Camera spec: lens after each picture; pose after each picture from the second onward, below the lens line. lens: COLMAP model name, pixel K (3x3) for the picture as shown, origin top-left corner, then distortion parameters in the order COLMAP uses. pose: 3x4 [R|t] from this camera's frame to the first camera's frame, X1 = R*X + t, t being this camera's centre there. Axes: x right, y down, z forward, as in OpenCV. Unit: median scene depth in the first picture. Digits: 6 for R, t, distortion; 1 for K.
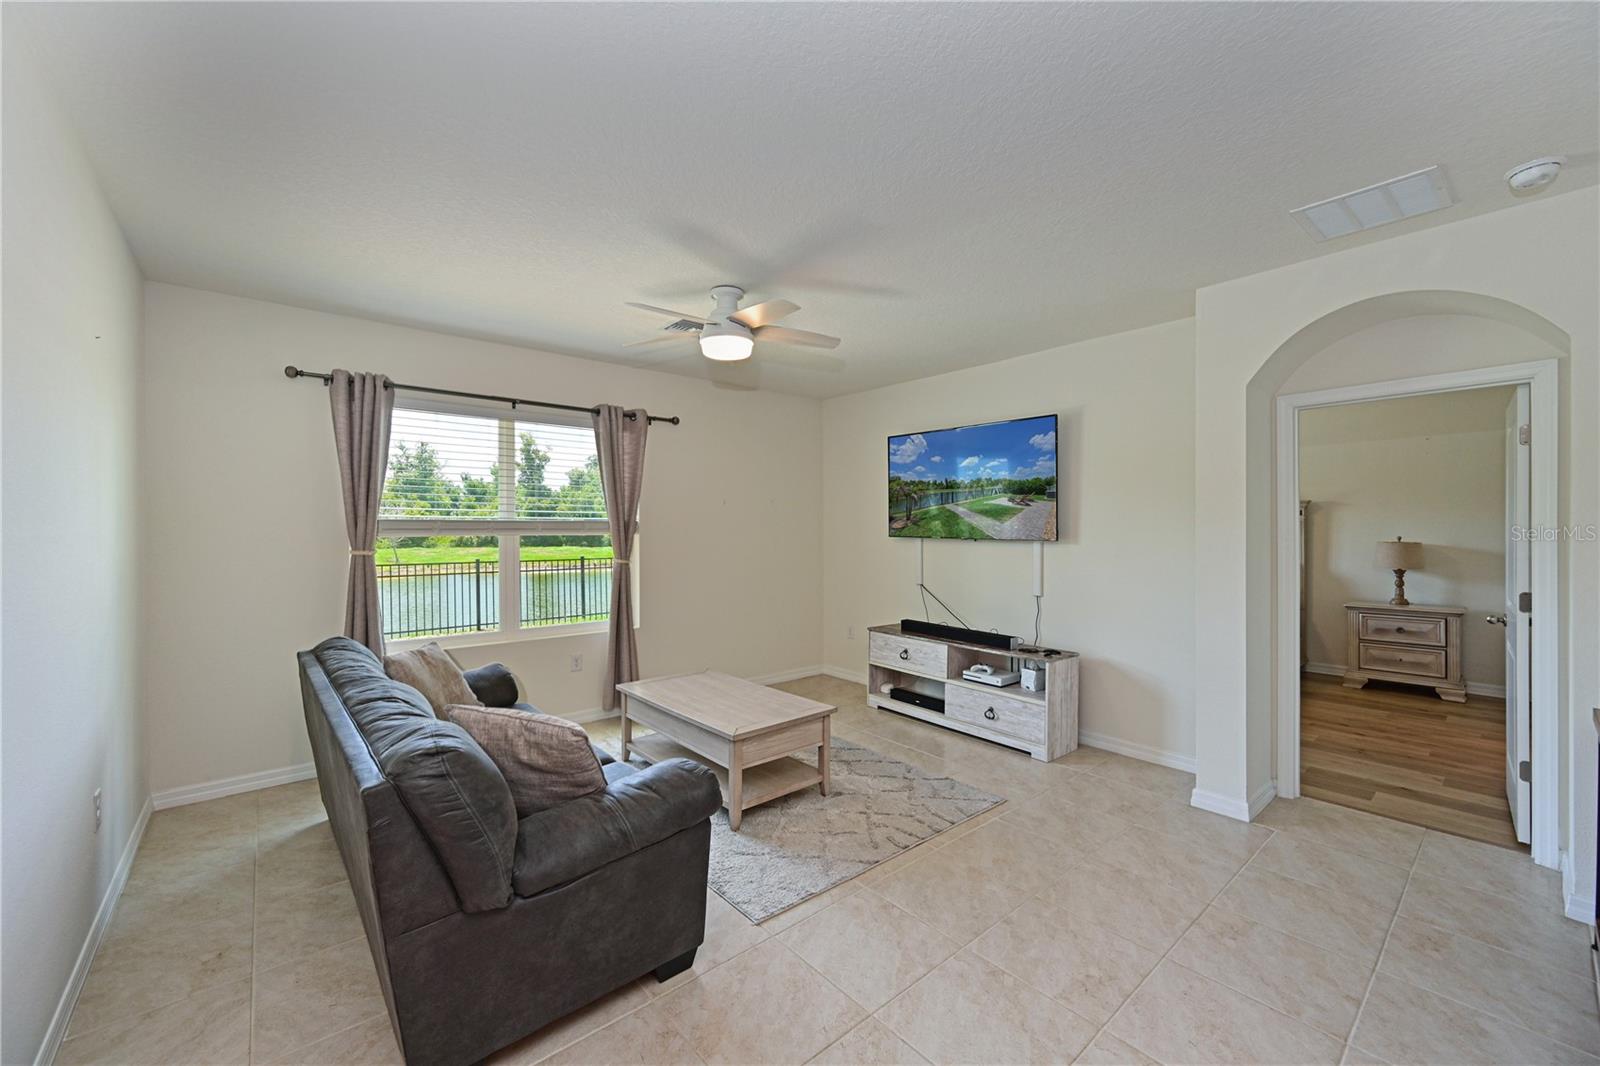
lens RADIAL K [[626.7, 0, 795.8], [0, 626.7, 535.7], [0, 0, 1]] dist [-0.000541, 0.000021]
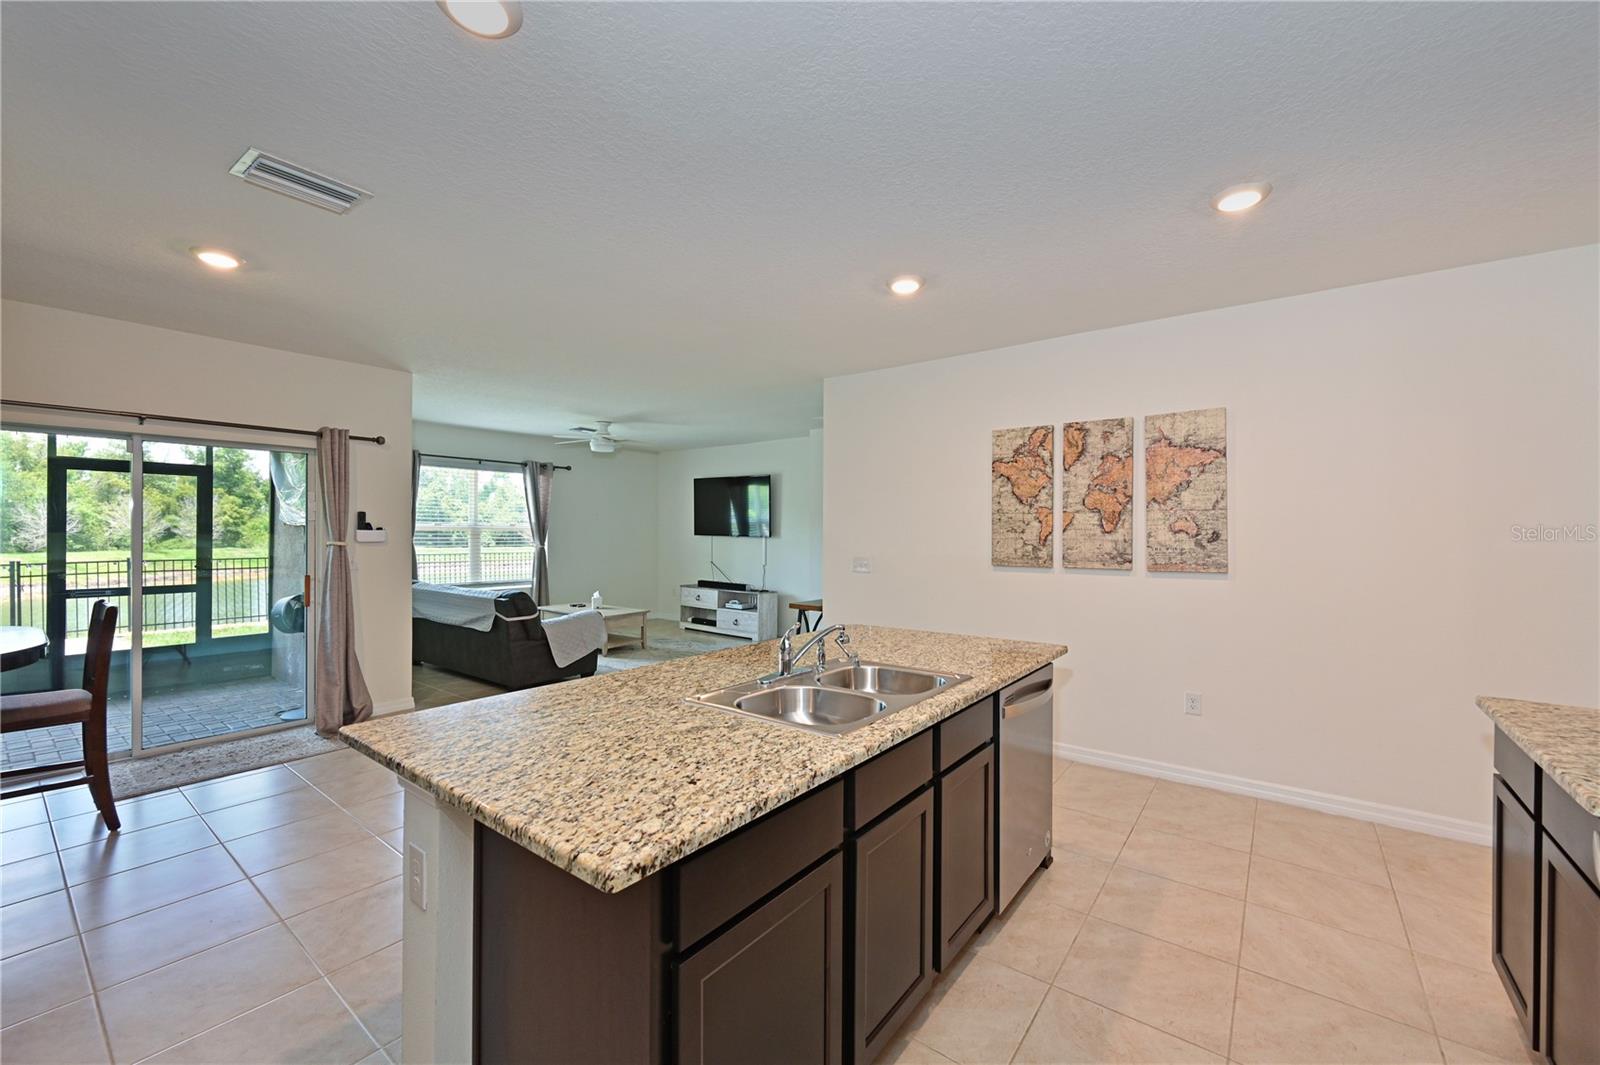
lens RADIAL K [[638.9, 0, 795.2], [0, 638.9, 534.4], [0, 0, 1]] dist [-0.000122, -0.000103]
pose [[0.976689, 0.007478, 0.214529, 0.050867], [-0.008276, 0.999962, 0.002818, -0.006911], [-0.214500, -0.004528, 0.976714, -0.983849]]
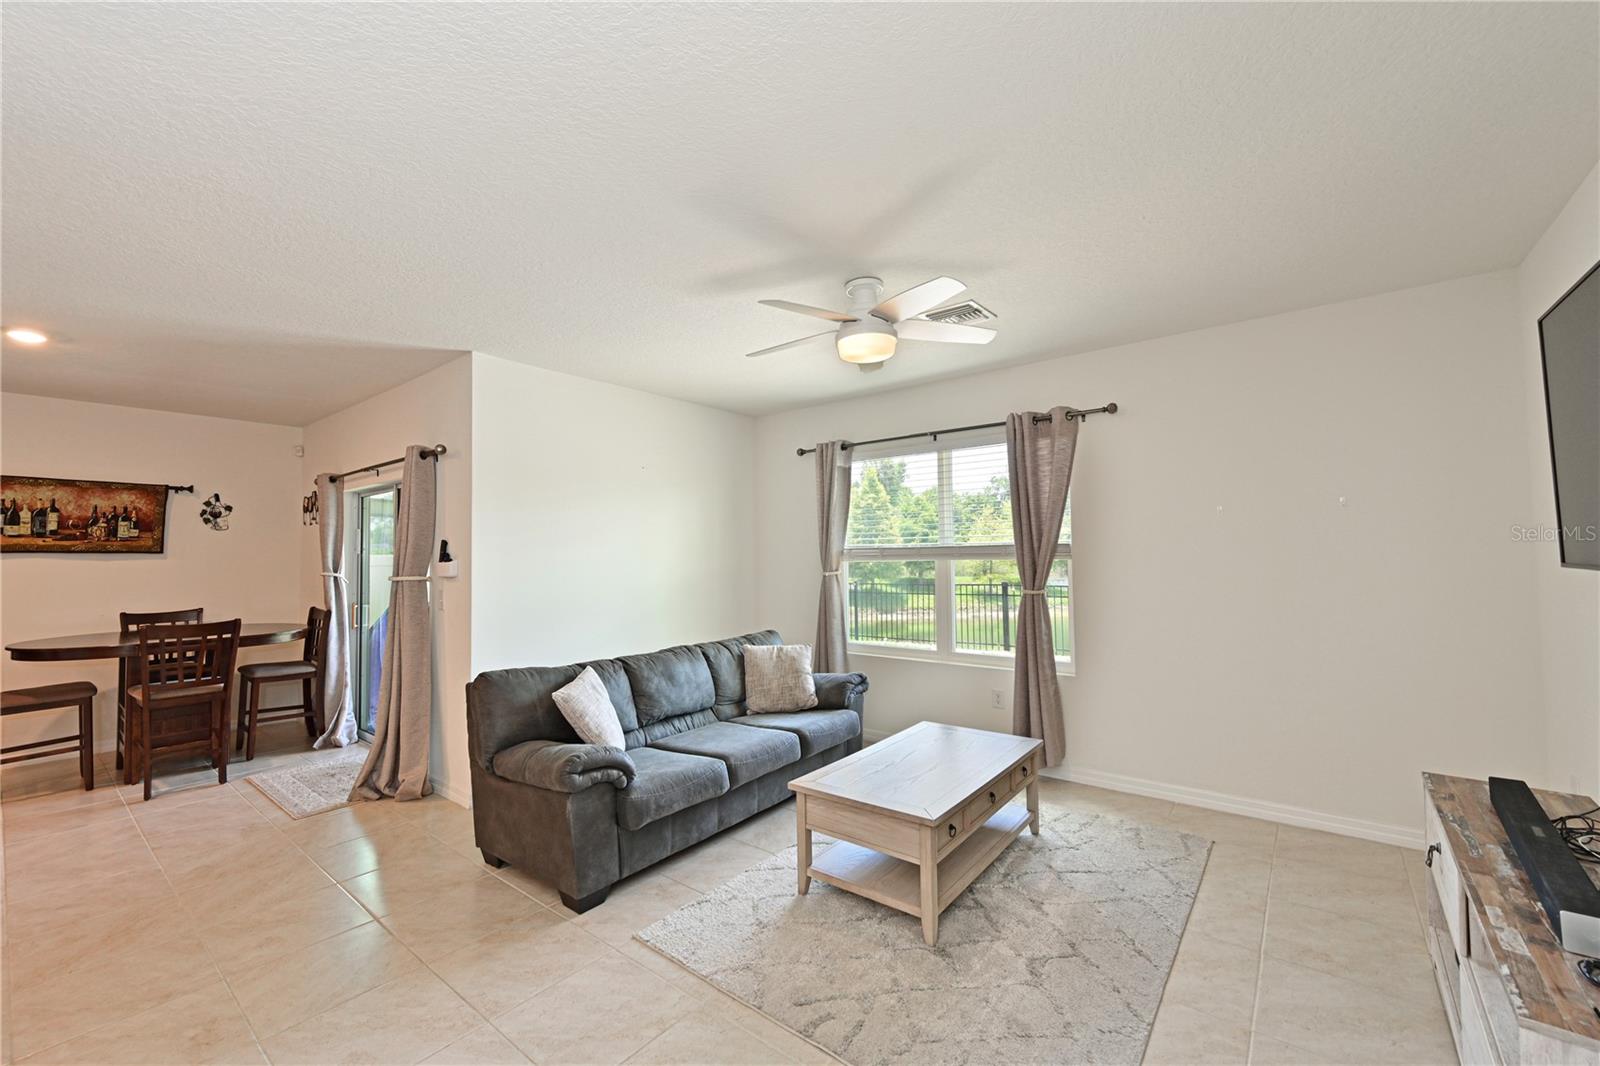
lens RADIAL K [[638.9, 0, 795.2], [0, 638.9, 534.9], [0, 0, 1]] dist [-0.000122, -0.000103]
pose [[0.199026, -0.032224, -0.979464, 0.534279], [0.009190, 0.999477, -0.031015, -0.011271], [0.979951, -0.002829, 0.199218, 0.527076]]
